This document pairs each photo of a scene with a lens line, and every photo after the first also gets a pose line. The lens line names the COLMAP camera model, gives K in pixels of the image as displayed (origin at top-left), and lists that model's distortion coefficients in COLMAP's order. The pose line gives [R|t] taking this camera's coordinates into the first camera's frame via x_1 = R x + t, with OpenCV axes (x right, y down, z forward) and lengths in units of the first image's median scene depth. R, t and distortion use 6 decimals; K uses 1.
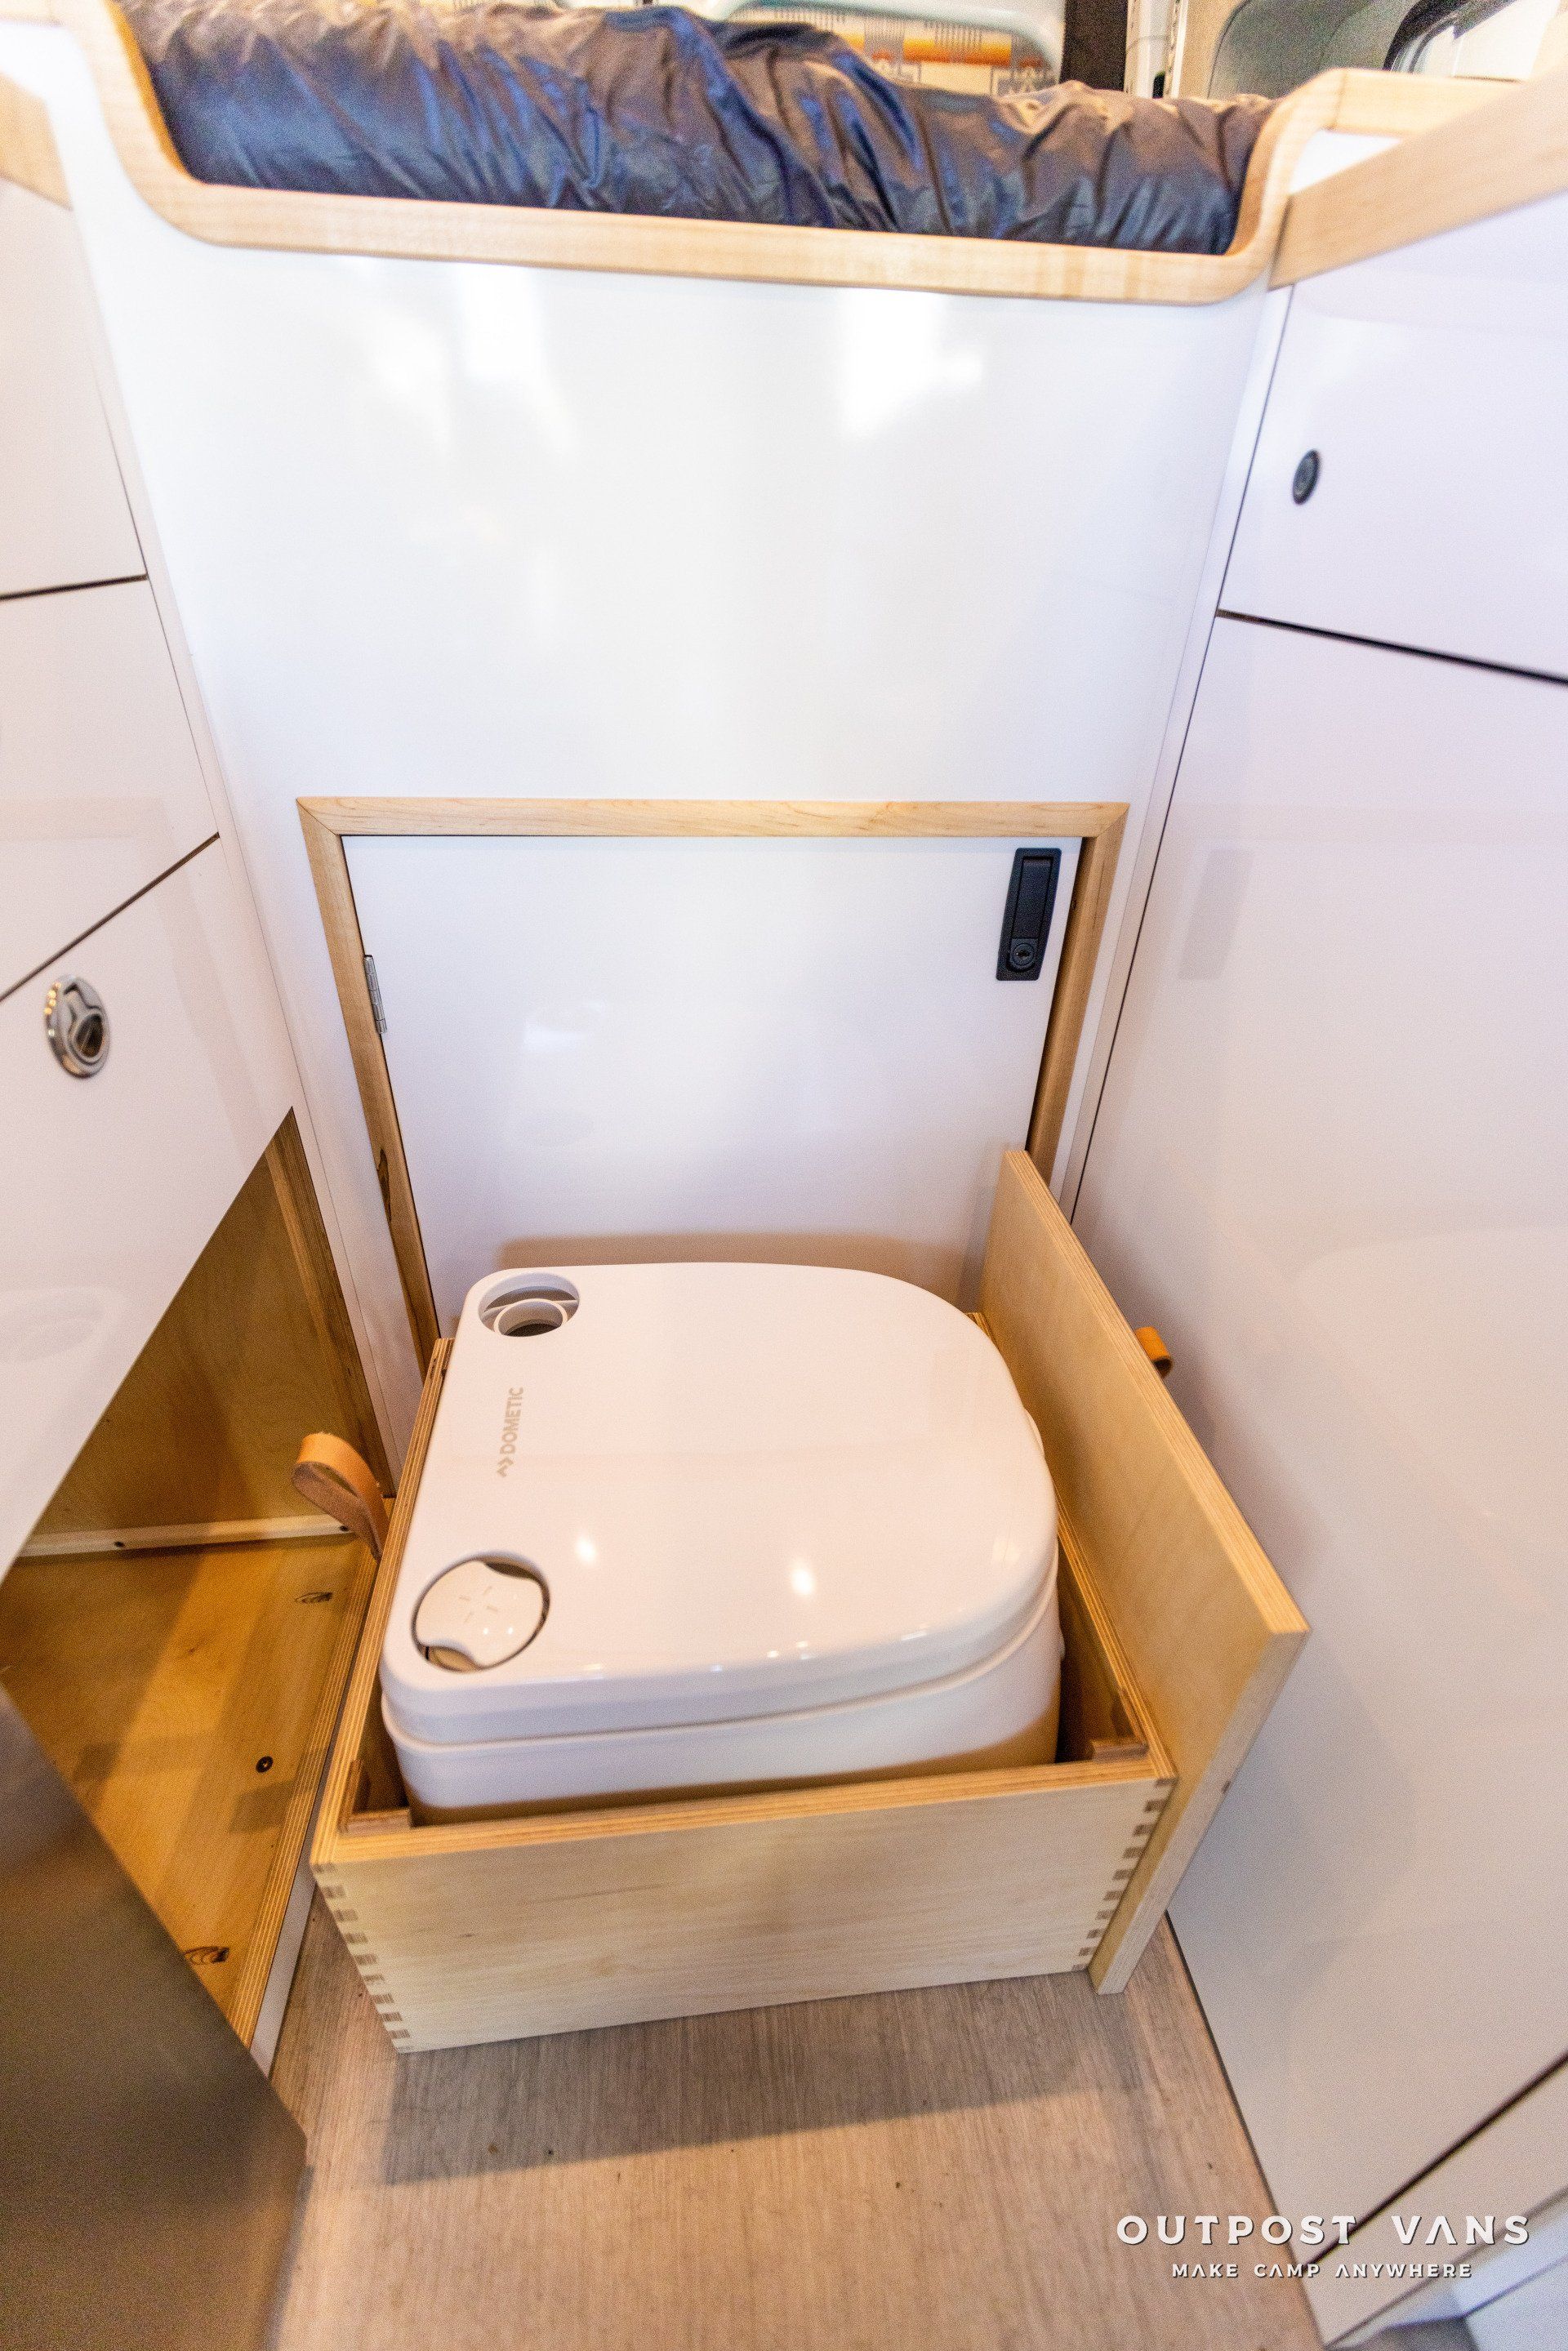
lens RADIAL K [[1028.6, 0, 784.0], [0, 1028.6, 1175.5], [0, 0, 1]] dist [-0.011959, 0.001037]
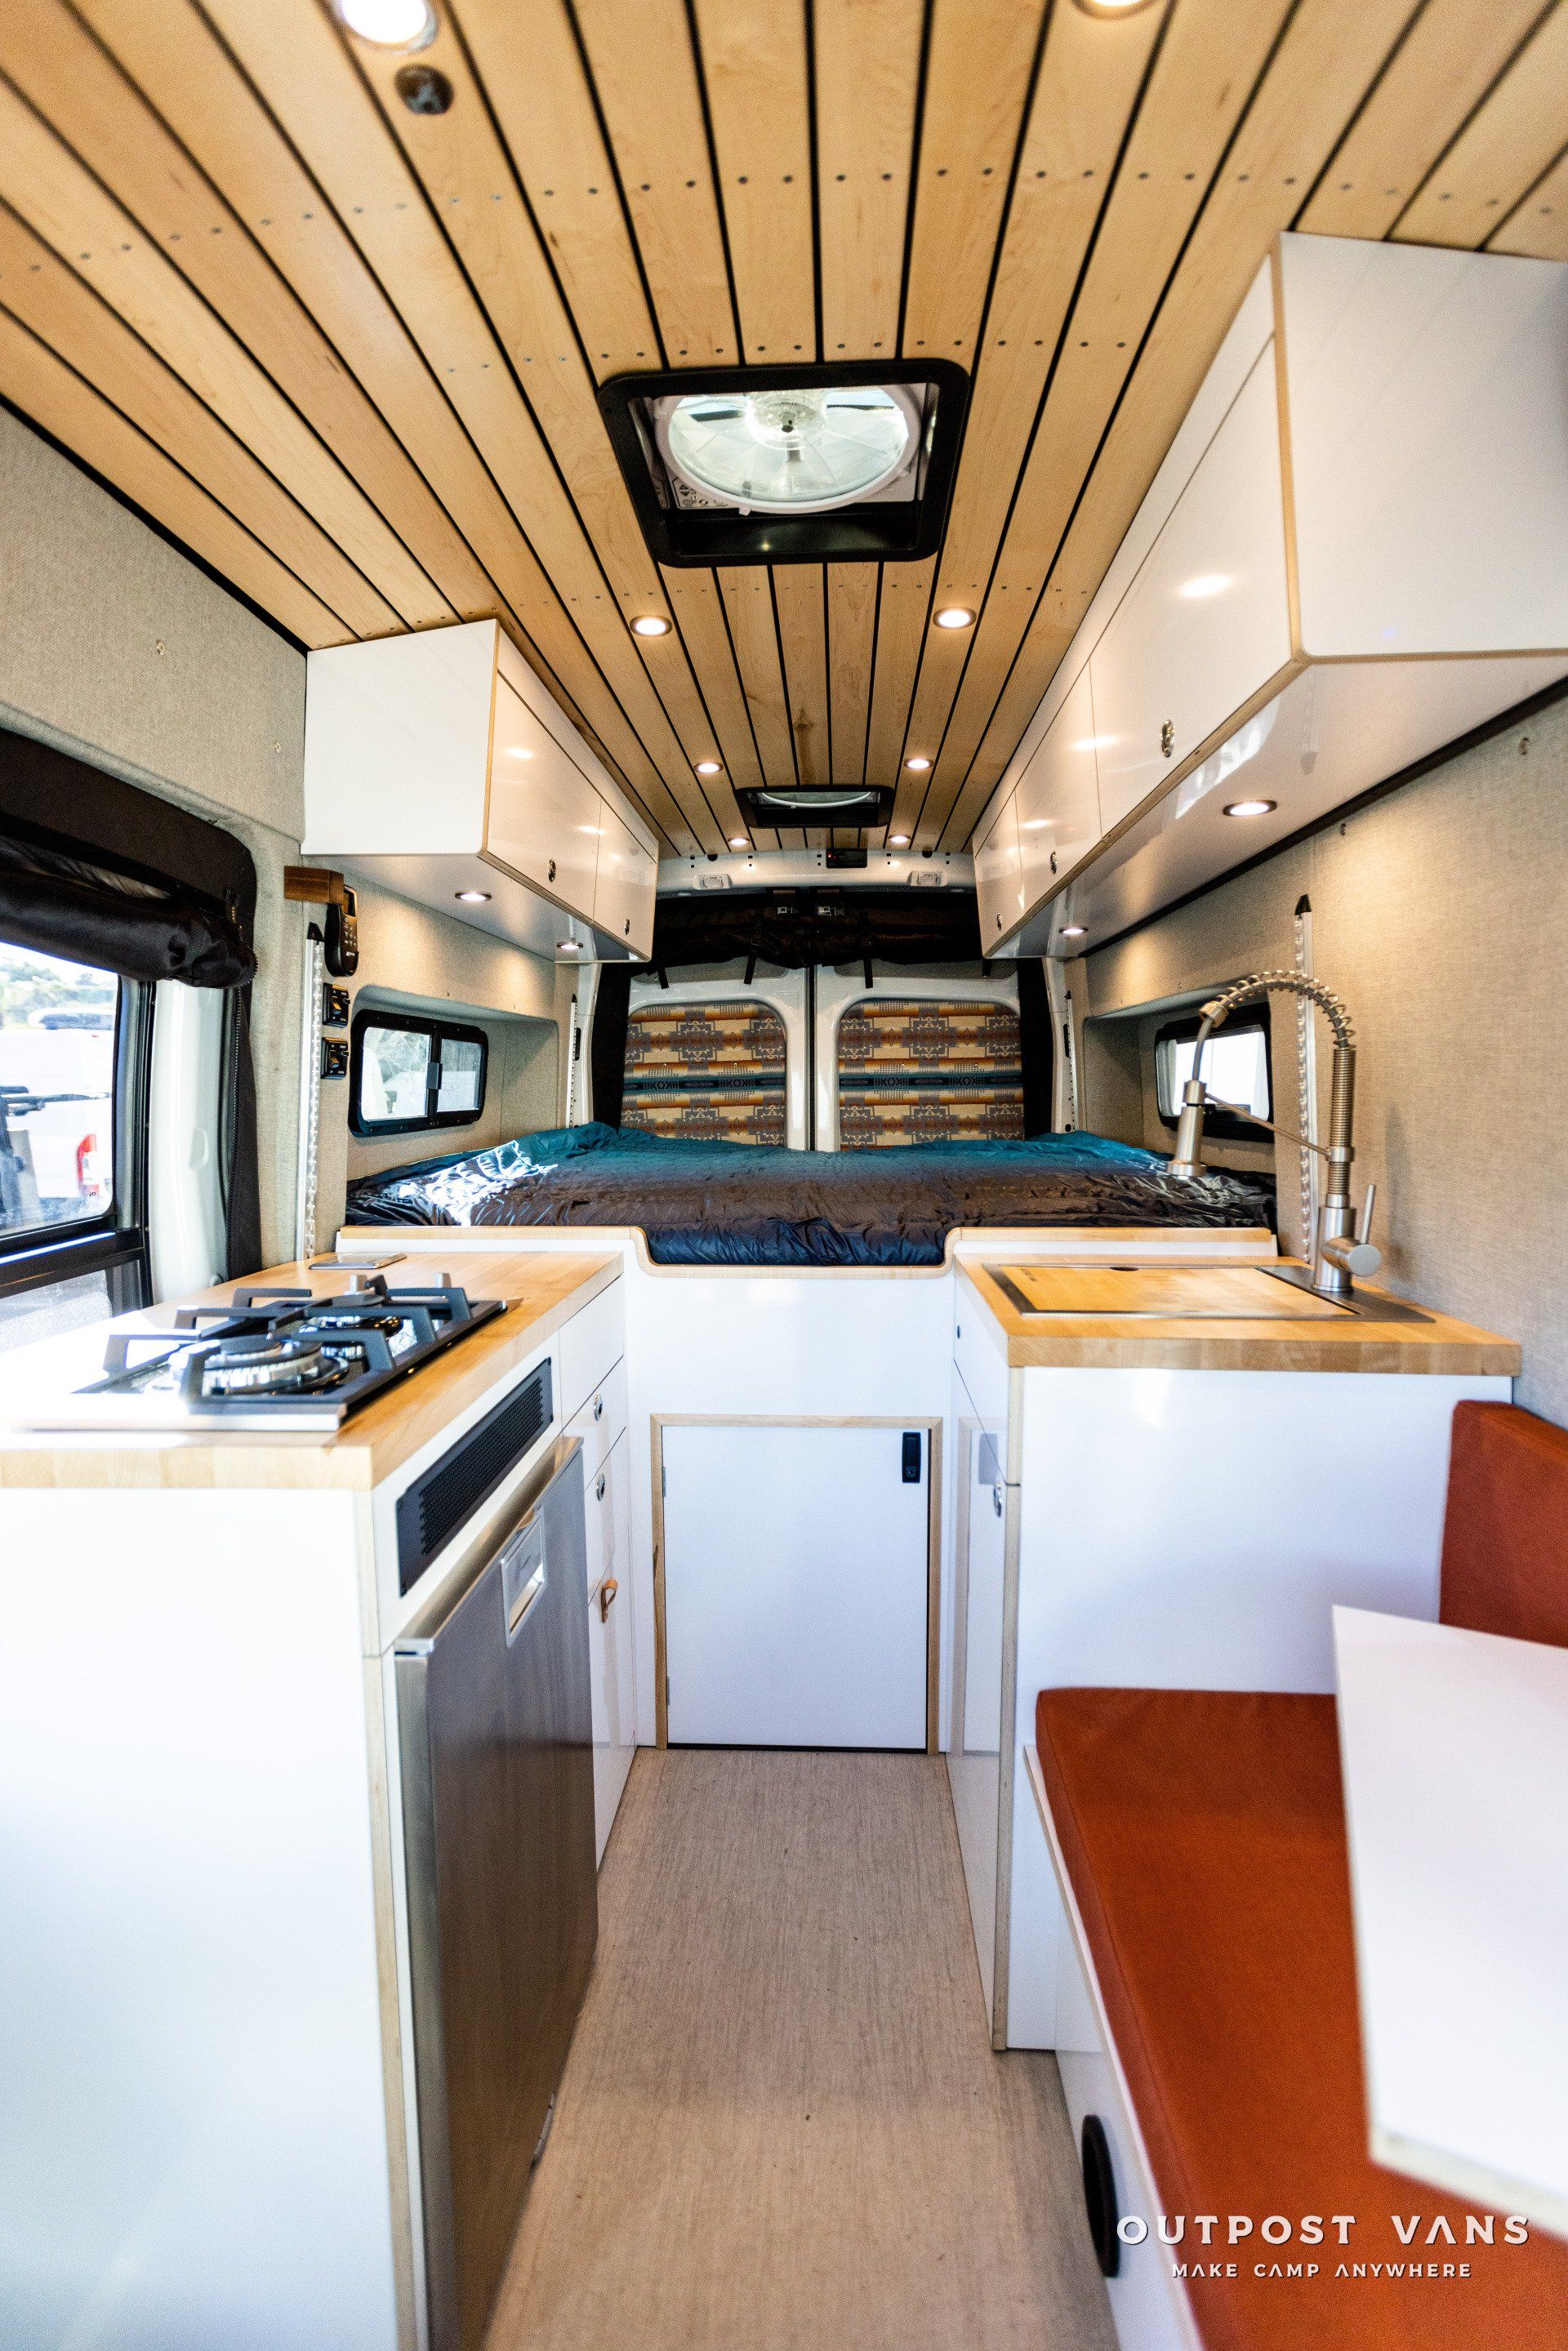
lens RADIAL K [[1028.6, 0, 784.0], [0, 1028.6, 1175.5], [0, 0, 1]] dist [-0.011959, 0.001037]
pose [[0.984001, -0.027741, -0.175988, 0.530247], [-0.057368, 0.885857, -0.460398, 0.435265], [0.168672, 0.463129, 0.870093, -2.182788]]
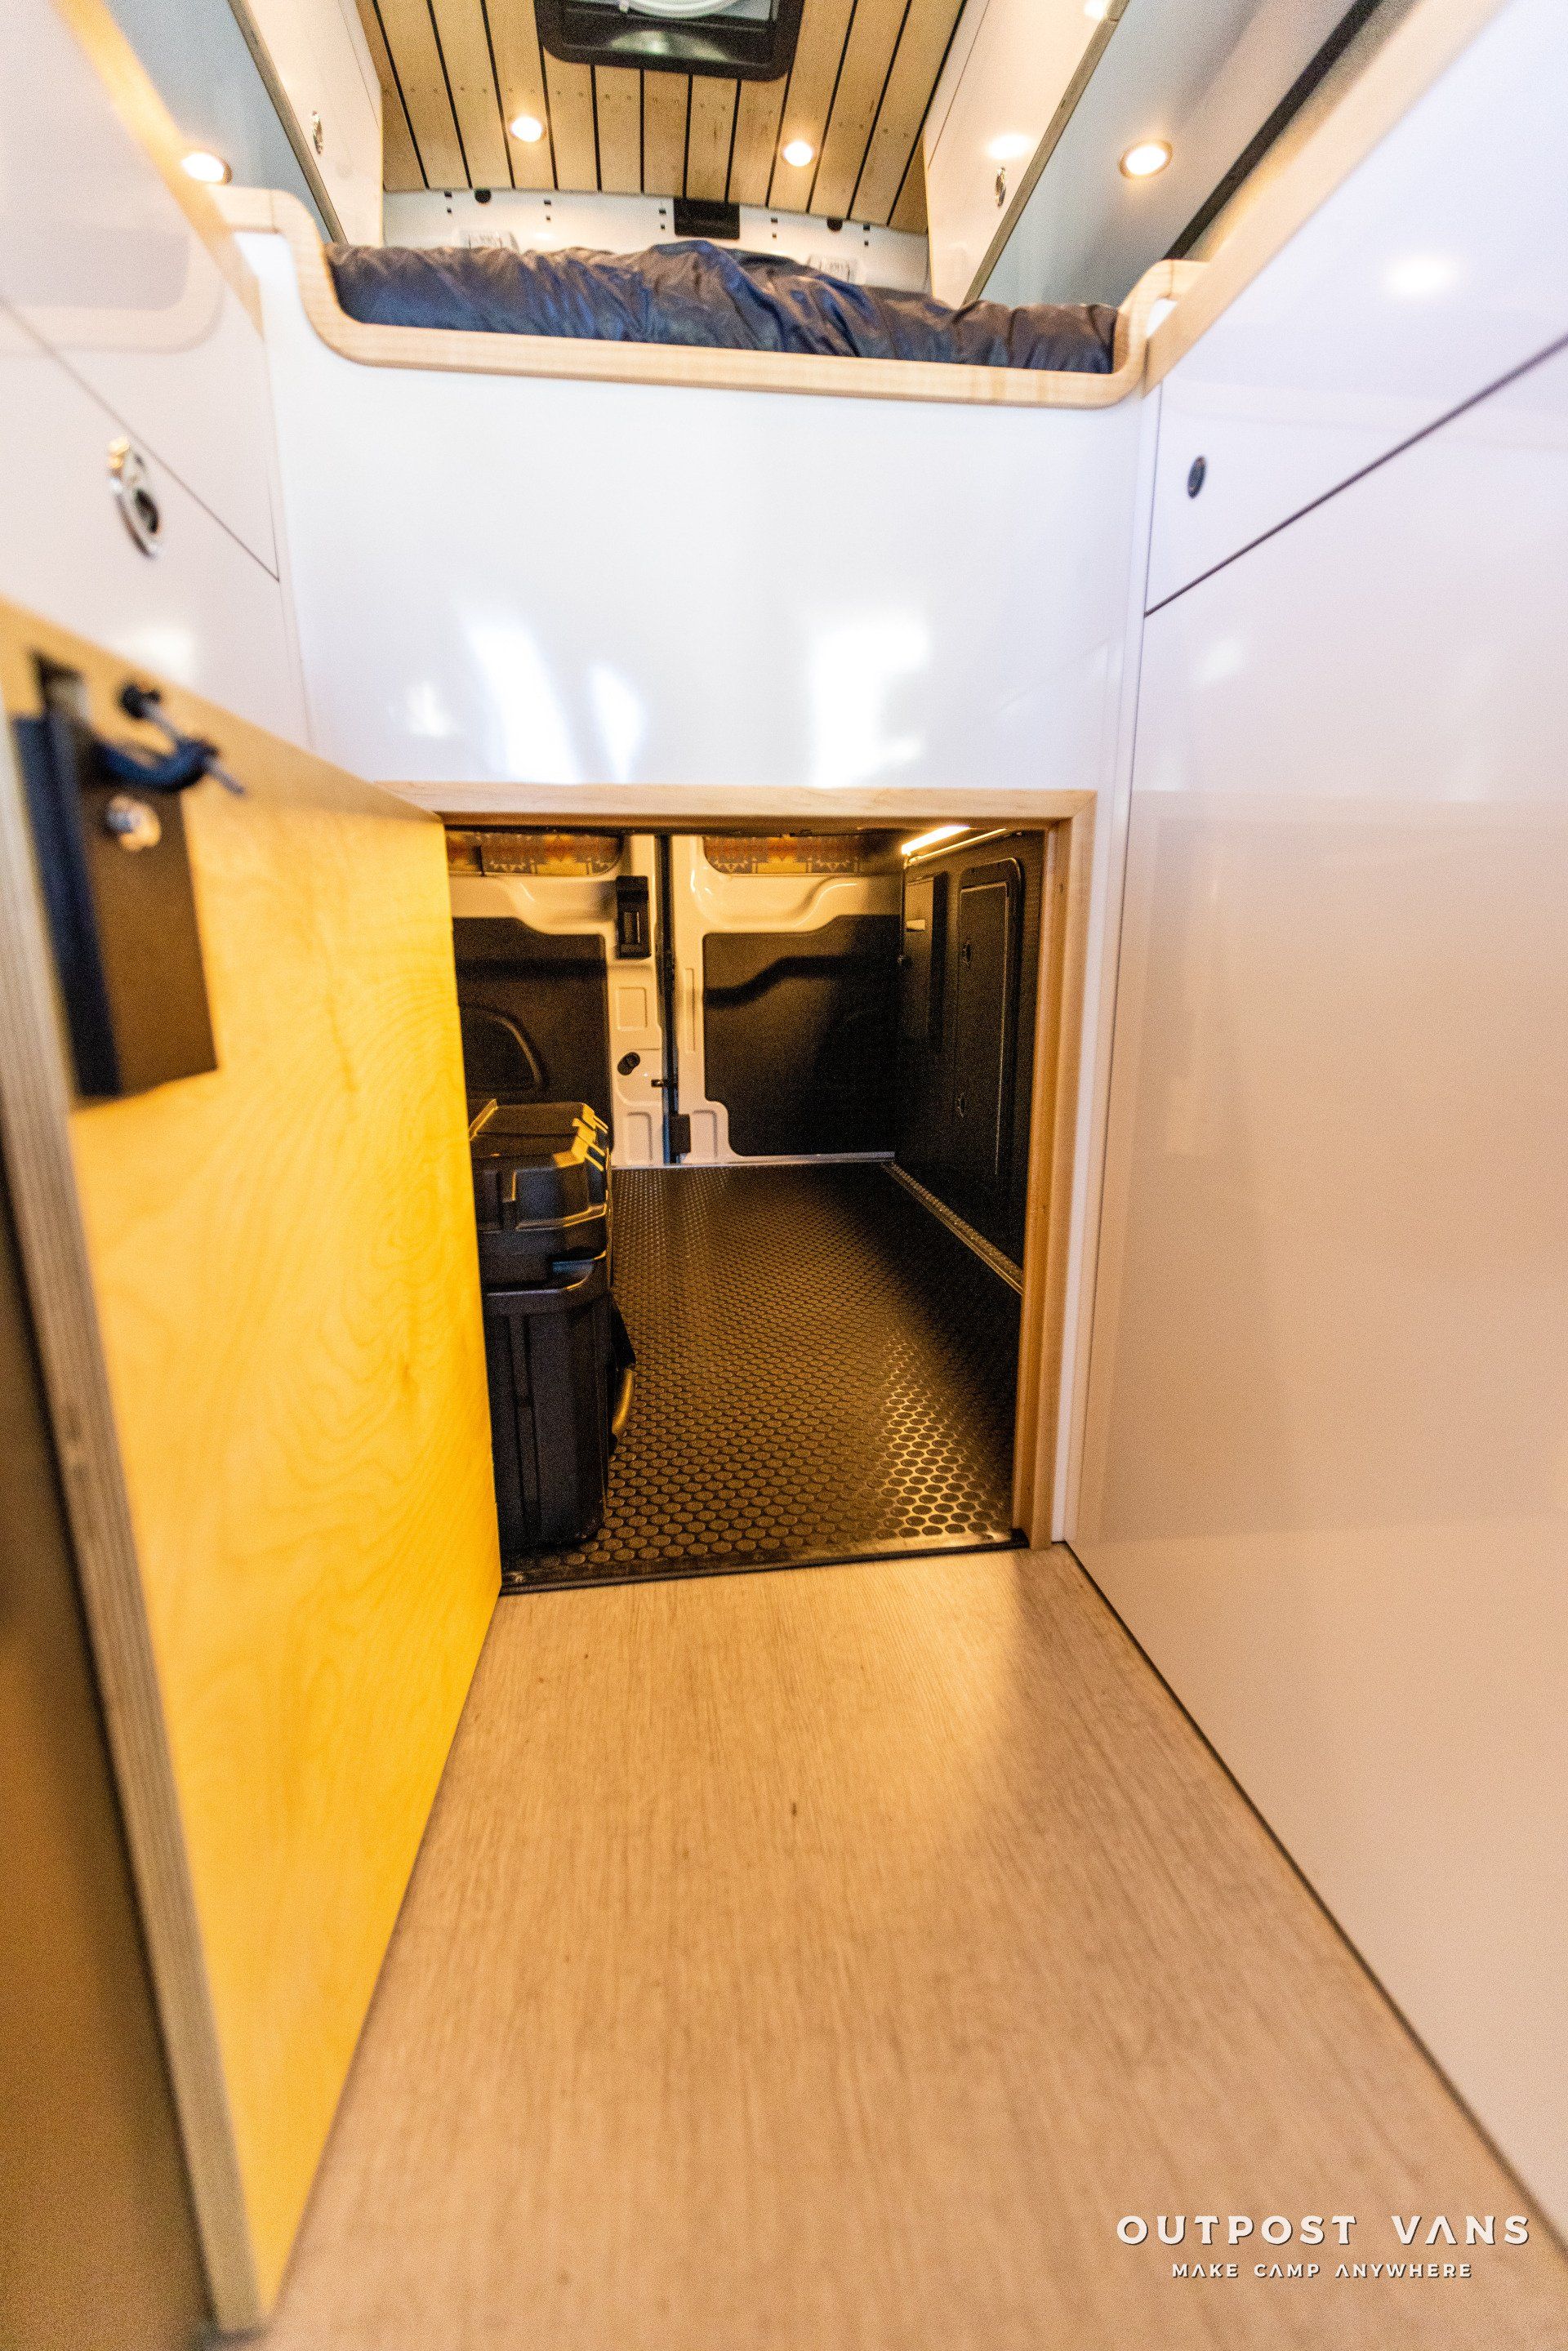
lens RADIAL K [[1028.6, 0, 784.0], [0, 1028.6, 1175.5], [0, 0, 1]] dist [-0.011959, 0.001037]
pose [[0.998995, -0.043520, 0.010729, -0.058518], [0.044558, 0.938224, -0.343147, 0.545562], [0.004867, 0.343280, 0.939221, 0.085287]]
